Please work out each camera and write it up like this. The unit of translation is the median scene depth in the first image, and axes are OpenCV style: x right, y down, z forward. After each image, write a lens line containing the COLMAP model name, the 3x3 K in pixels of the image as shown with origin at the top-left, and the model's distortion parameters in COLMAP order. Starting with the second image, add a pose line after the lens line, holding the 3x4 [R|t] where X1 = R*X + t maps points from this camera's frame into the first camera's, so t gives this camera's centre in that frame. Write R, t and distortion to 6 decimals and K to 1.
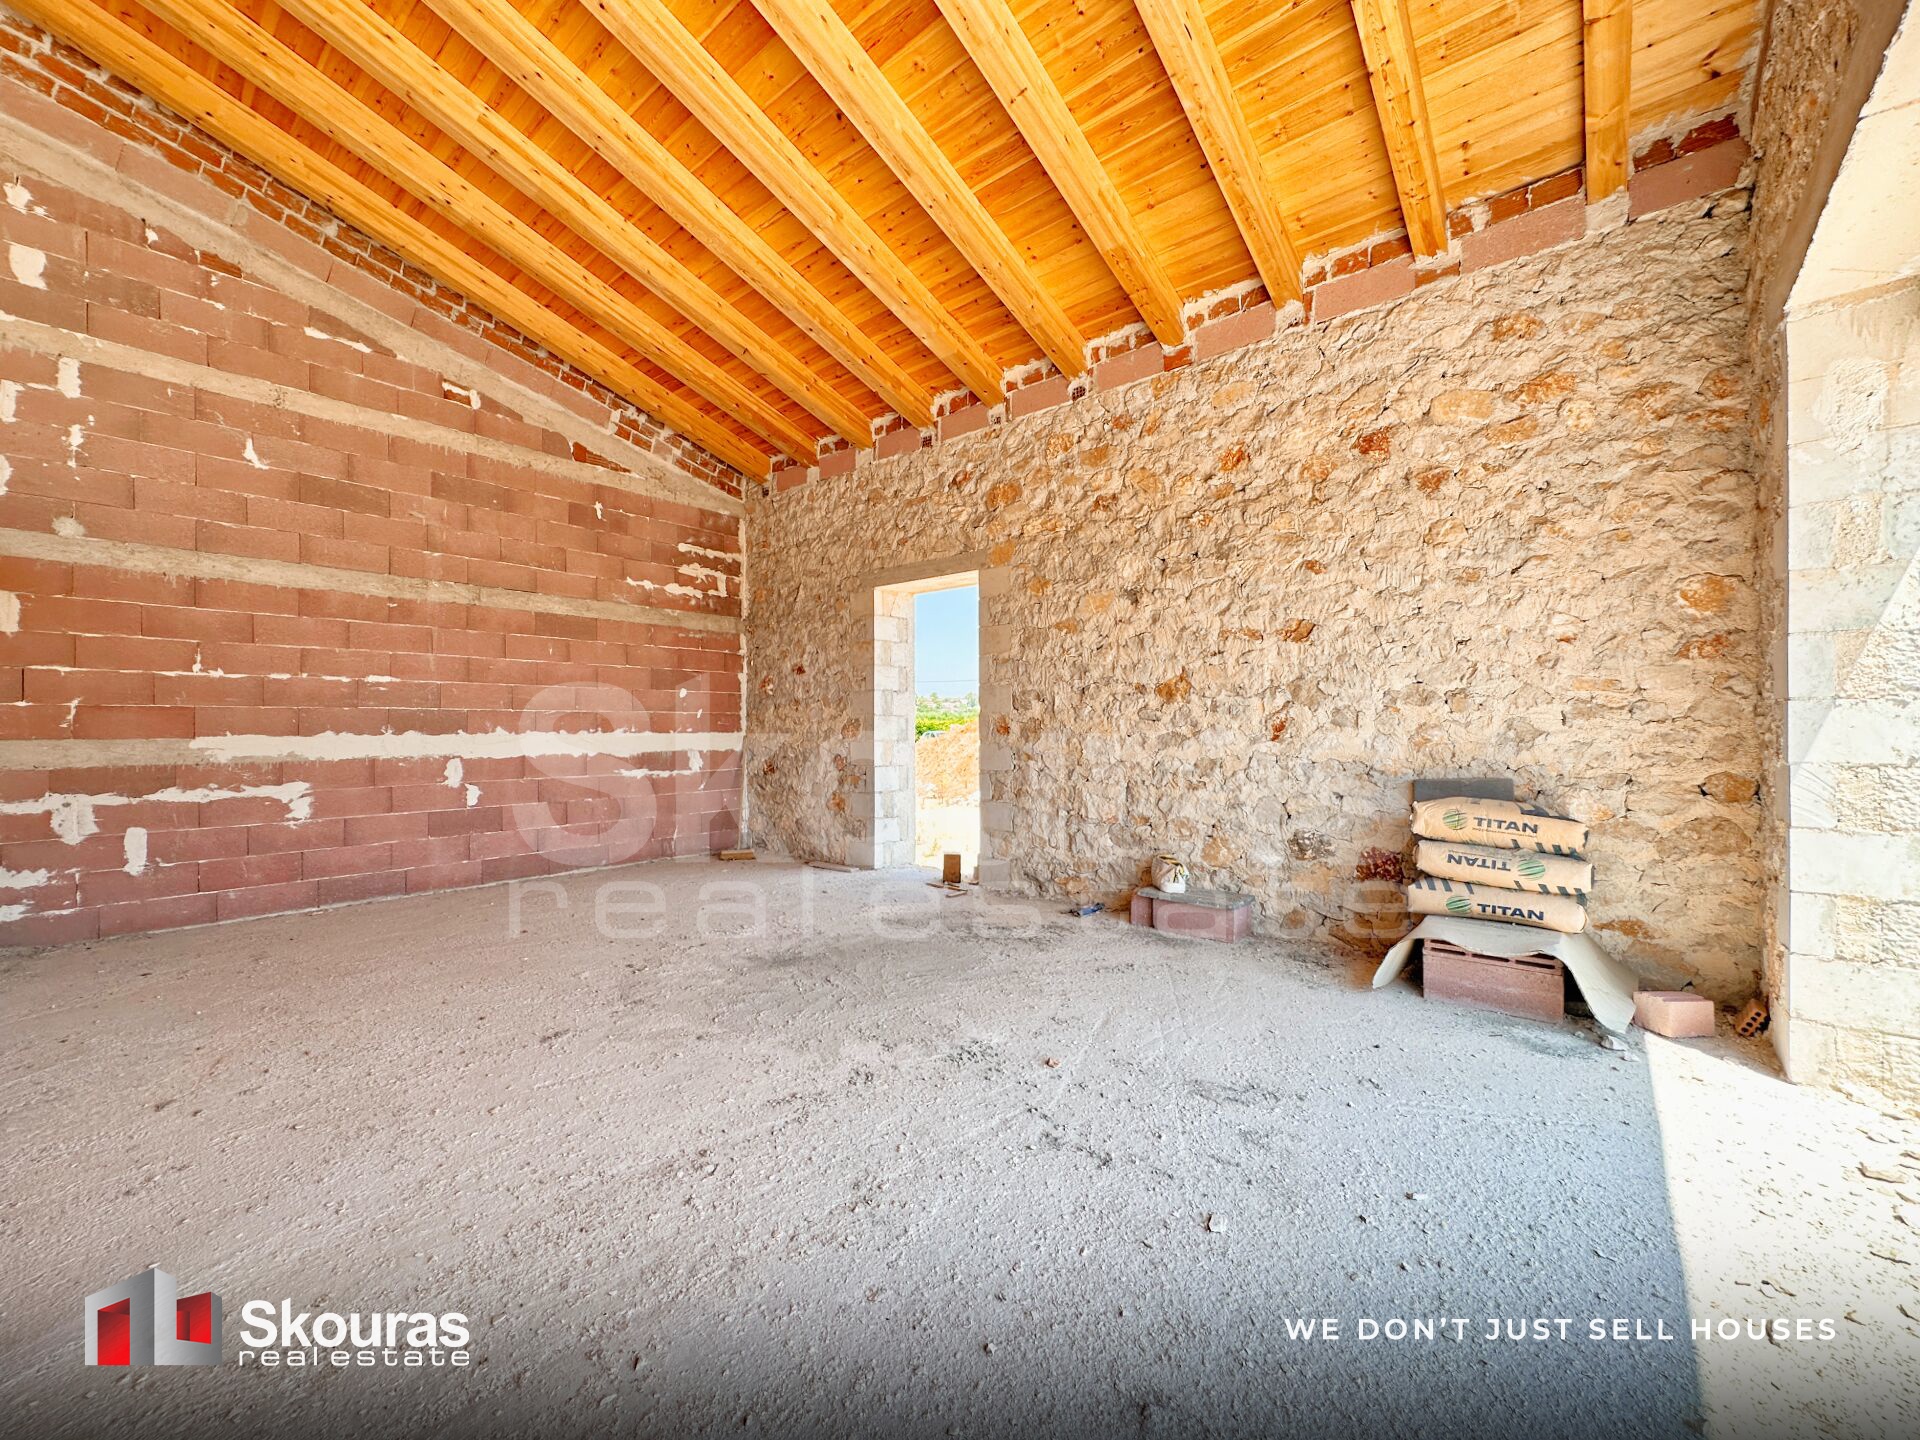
lens RADIAL K [[772.0, 0, 965.0], [0, 772.0, 727.3], [0, 0, 1]] dist [-0.008746, 0.001364]
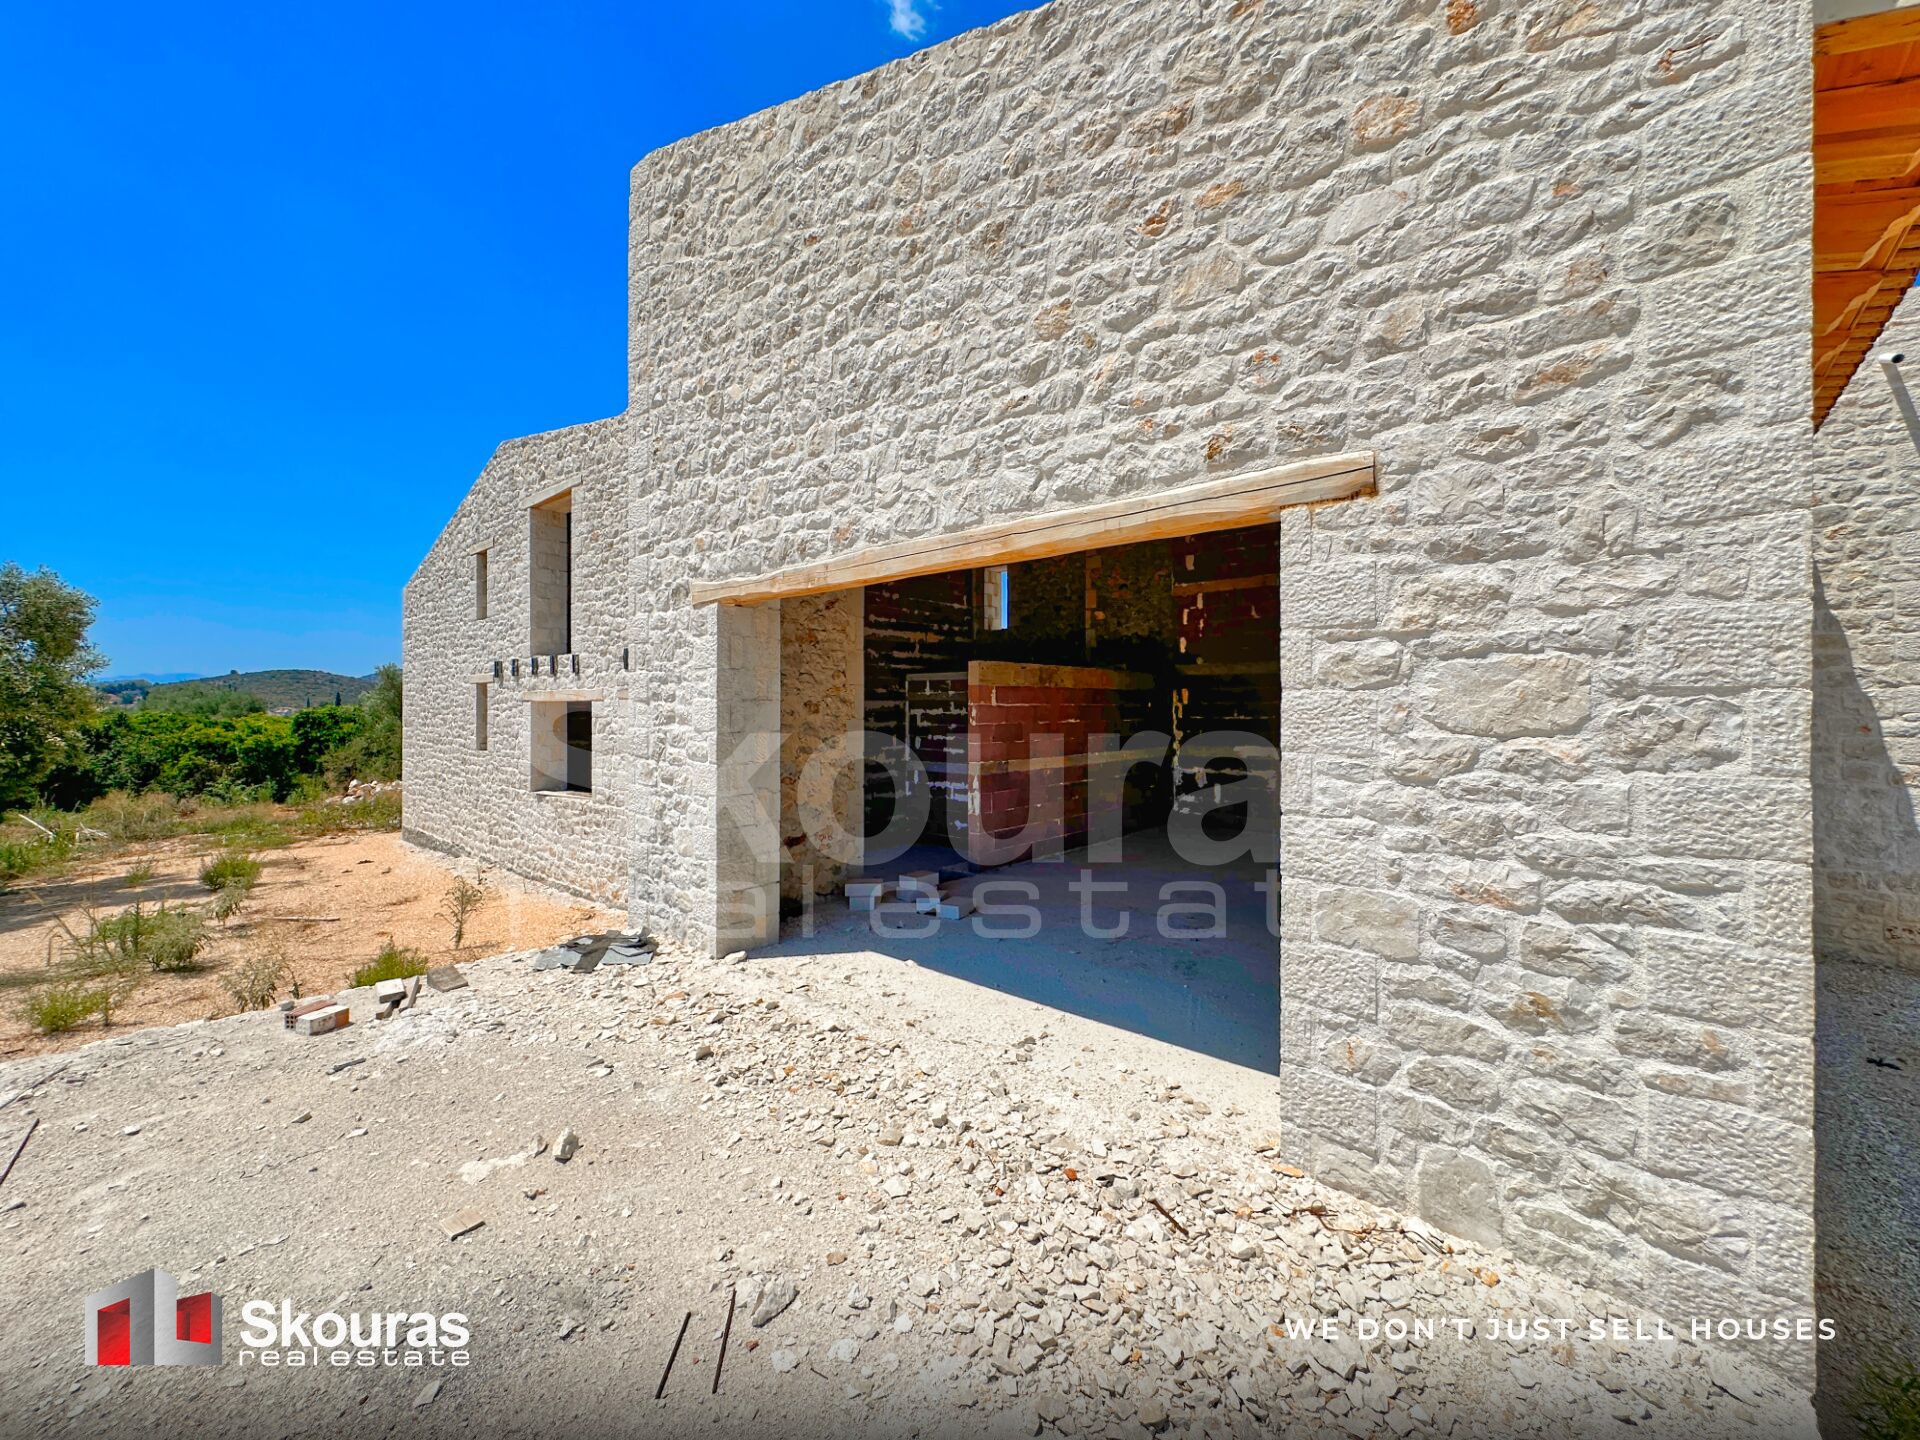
lens RADIAL K [[772.0, 0, 952.1], [0, 772.0, 708.5], [0, 0, 1]] dist [-0.008746, 0.001364]
pose [[-0.039310, 0.002755, -0.999223, 1.361563], [-0.000462, 0.999996, 0.002775, -0.109923], [0.999227, 0.000571, -0.039309, 0.278659]]
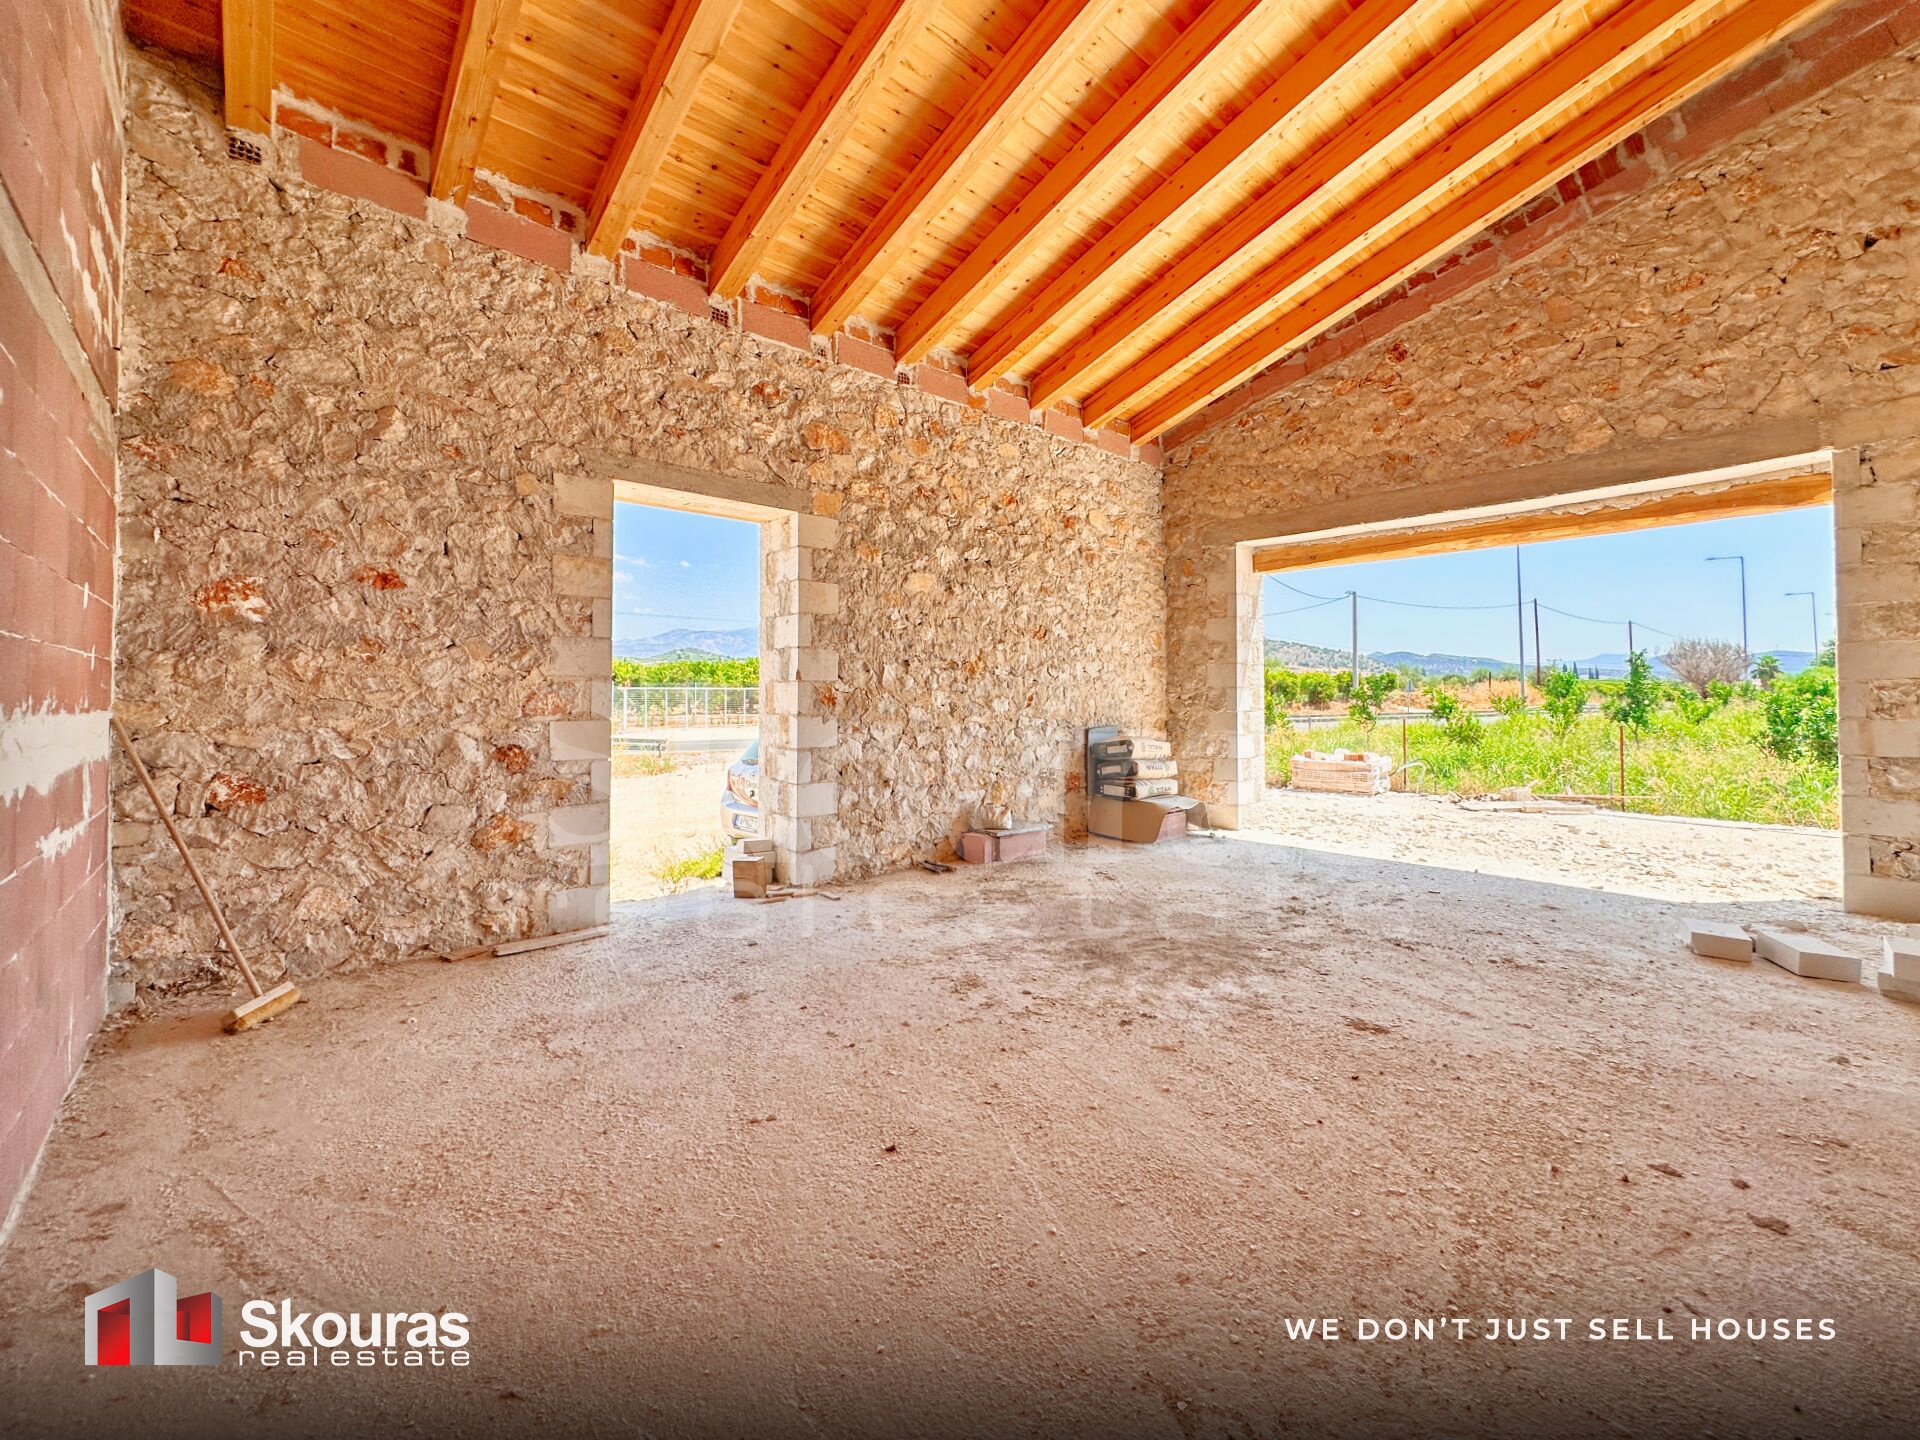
lens RADIAL K [[772.0, 0, 960.9], [0, 772.0, 686.6], [0, 0, 1]] dist [-0.008746, 0.001364]
pose [[0.147653, 0.016076, 0.988909, -1.056854], [0.001598, 0.999863, -0.016493, 0.002839], [-0.989038, 0.004015, 0.147607, 0.933834]]
